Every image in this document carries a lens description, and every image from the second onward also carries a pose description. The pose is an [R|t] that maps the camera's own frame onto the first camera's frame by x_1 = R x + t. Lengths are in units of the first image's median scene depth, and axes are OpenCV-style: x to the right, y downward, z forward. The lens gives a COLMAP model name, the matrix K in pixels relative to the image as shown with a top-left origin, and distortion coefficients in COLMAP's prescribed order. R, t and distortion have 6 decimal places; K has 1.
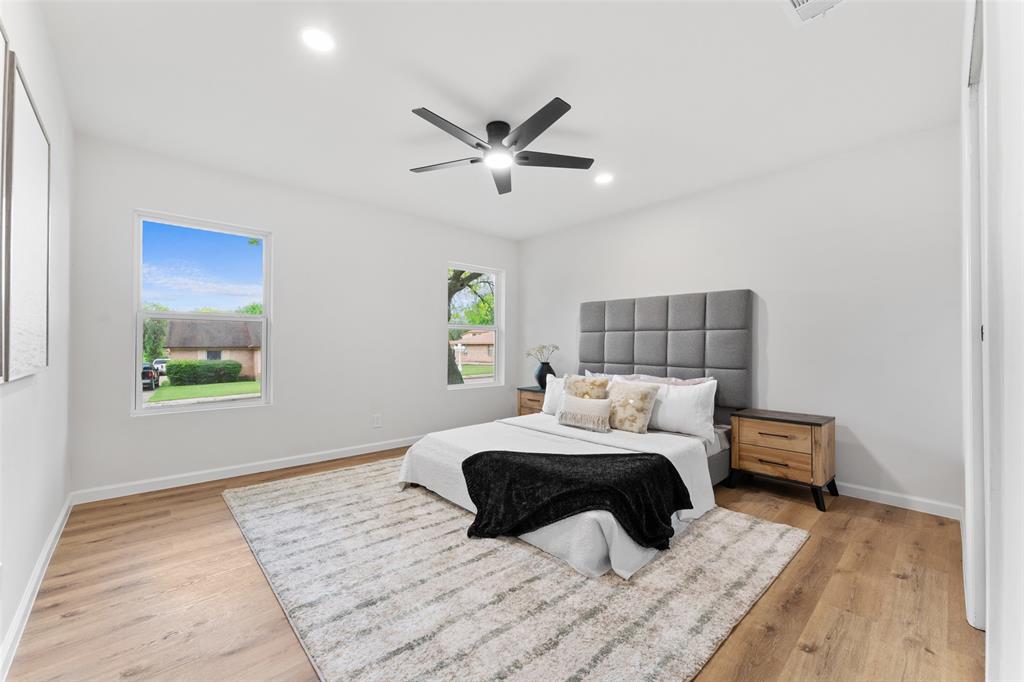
lens RADIAL K [[405.7, 0, 508.5], [0, 405.7, 342.5], [0, 0, 1]] dist [-0.001797, 0.000690]
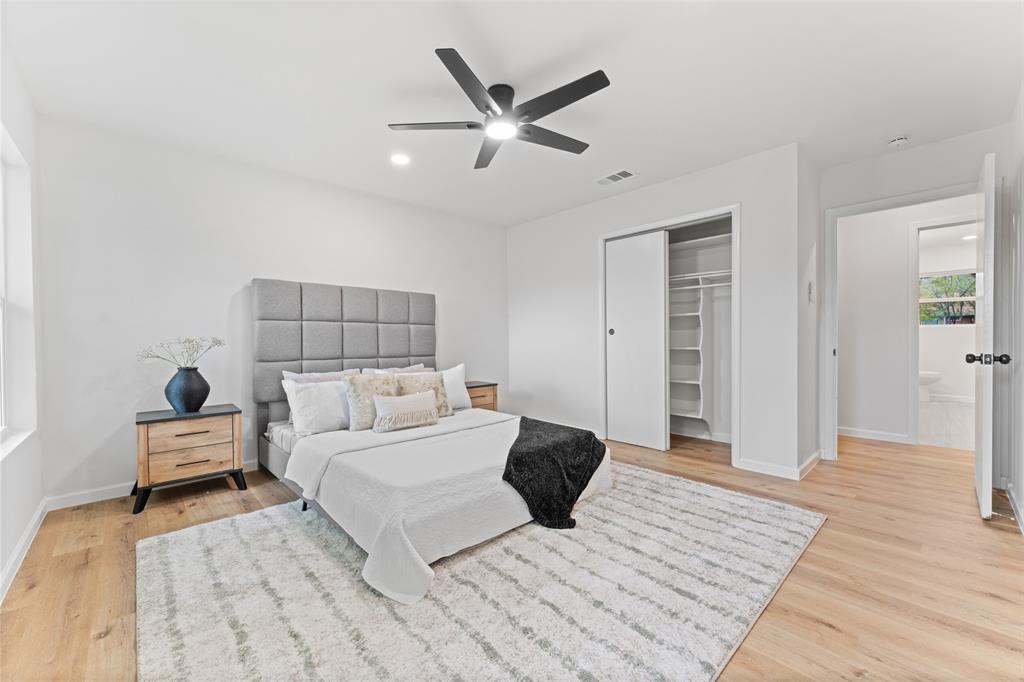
lens RADIAL K [[405.7, 0, 508.6], [0, 405.7, 339.8], [0, 0, 1]] dist [-0.001797, 0.000690]
pose [[-0.003308, -0.005995, 0.999977, -0.619867], [0.001532, 0.999981, 0.006001, 0.006924], [-0.999993, 0.001552, -0.003299, 0.659758]]
